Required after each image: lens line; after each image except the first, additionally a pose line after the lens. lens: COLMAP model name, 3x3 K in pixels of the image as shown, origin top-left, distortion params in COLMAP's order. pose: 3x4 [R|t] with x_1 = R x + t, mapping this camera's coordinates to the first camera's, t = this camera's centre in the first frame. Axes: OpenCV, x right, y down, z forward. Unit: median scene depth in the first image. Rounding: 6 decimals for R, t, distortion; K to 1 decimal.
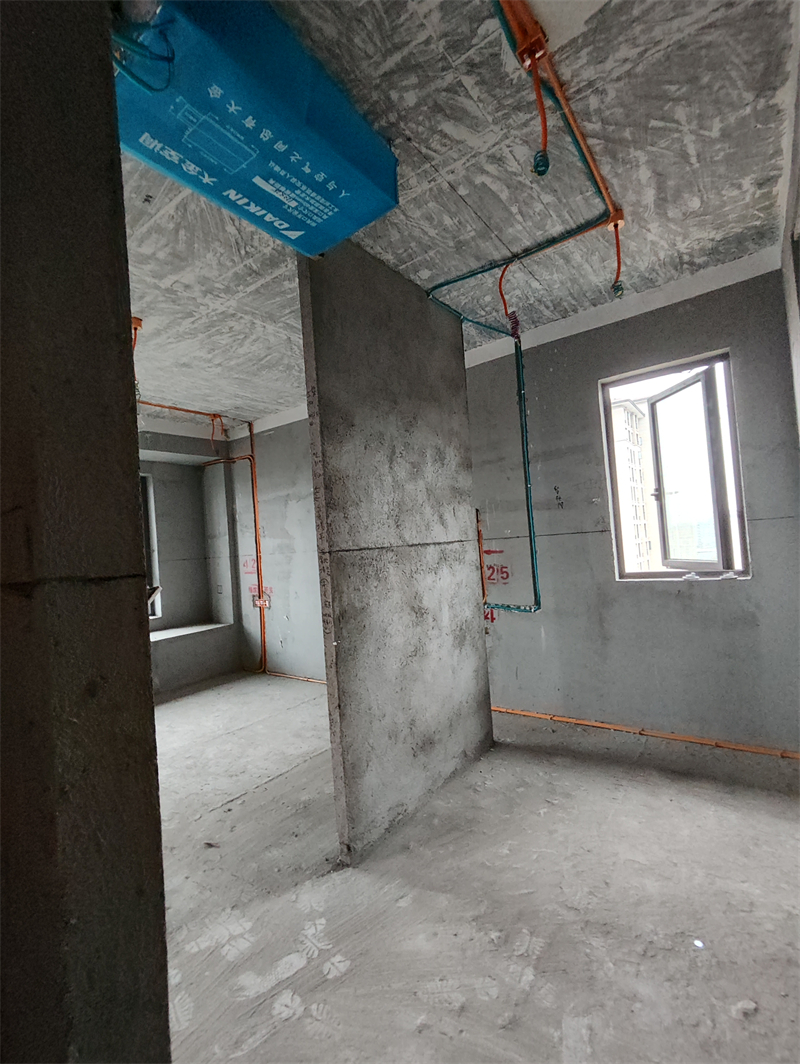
lens RADIAL K [[483.3, 0, 379.4], [0, 483.3, 533.6], [0, 0, 1]] dist [-0.004509, 0.005646]
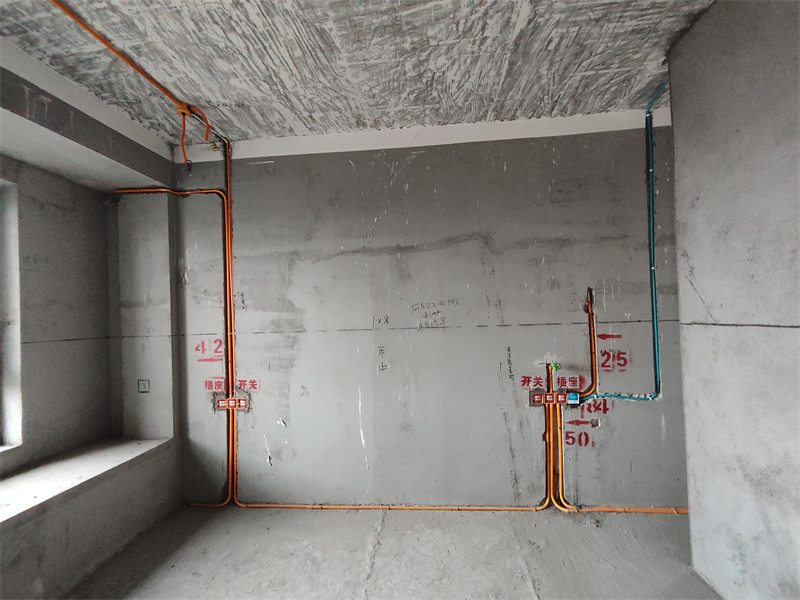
lens RADIAL K [[363.4, 0, 400.0], [0, 363.4, 312.2], [0, 0, 1]] dist [-0.004509, 0.005646]
pose [[0.844693, 0.049380, 0.532968, -0.709228], [-0.038292, 0.998759, -0.031848, 0.044120], [-0.533879, 0.006494, 0.845536, 0.948125]]
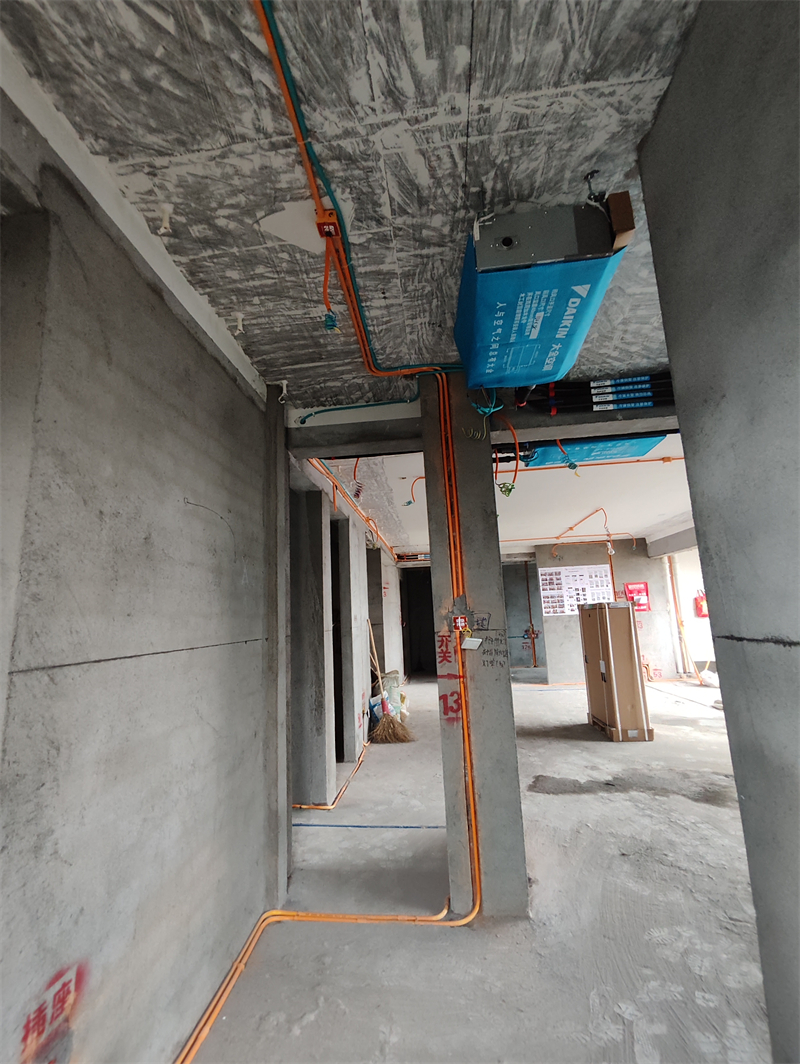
lens RADIAL K [[483.3, 0, 383.3], [0, 483.3, 534.2], [0, 0, 1]] dist [-0.004509, 0.005646]
pose [[-0.855623, 0.024550, -0.517017, 0.478372], [0.118312, 0.981706, -0.149182, -0.042728], [0.503897, -0.188813, -0.842875, 1.108021]]
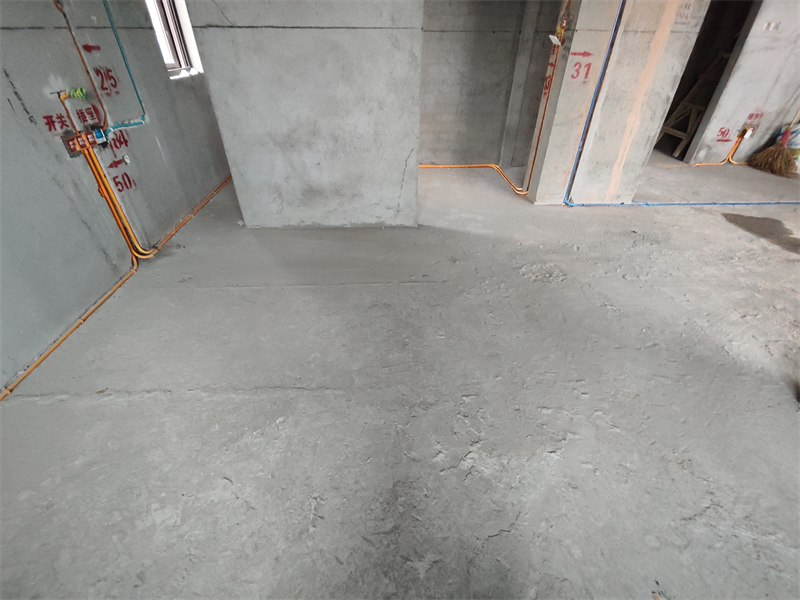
lens RADIAL K [[363.4, 0, 400.4], [0, 363.4, 312.5], [0, 0, 1]] dist [-0.004509, 0.005646]
pose [[-0.643837, -0.406782, 0.648076, -0.958771], [0.024476, 0.835596, 0.548800, 0.129719], [-0.764771, 0.369200, -0.528031, 1.637236]]
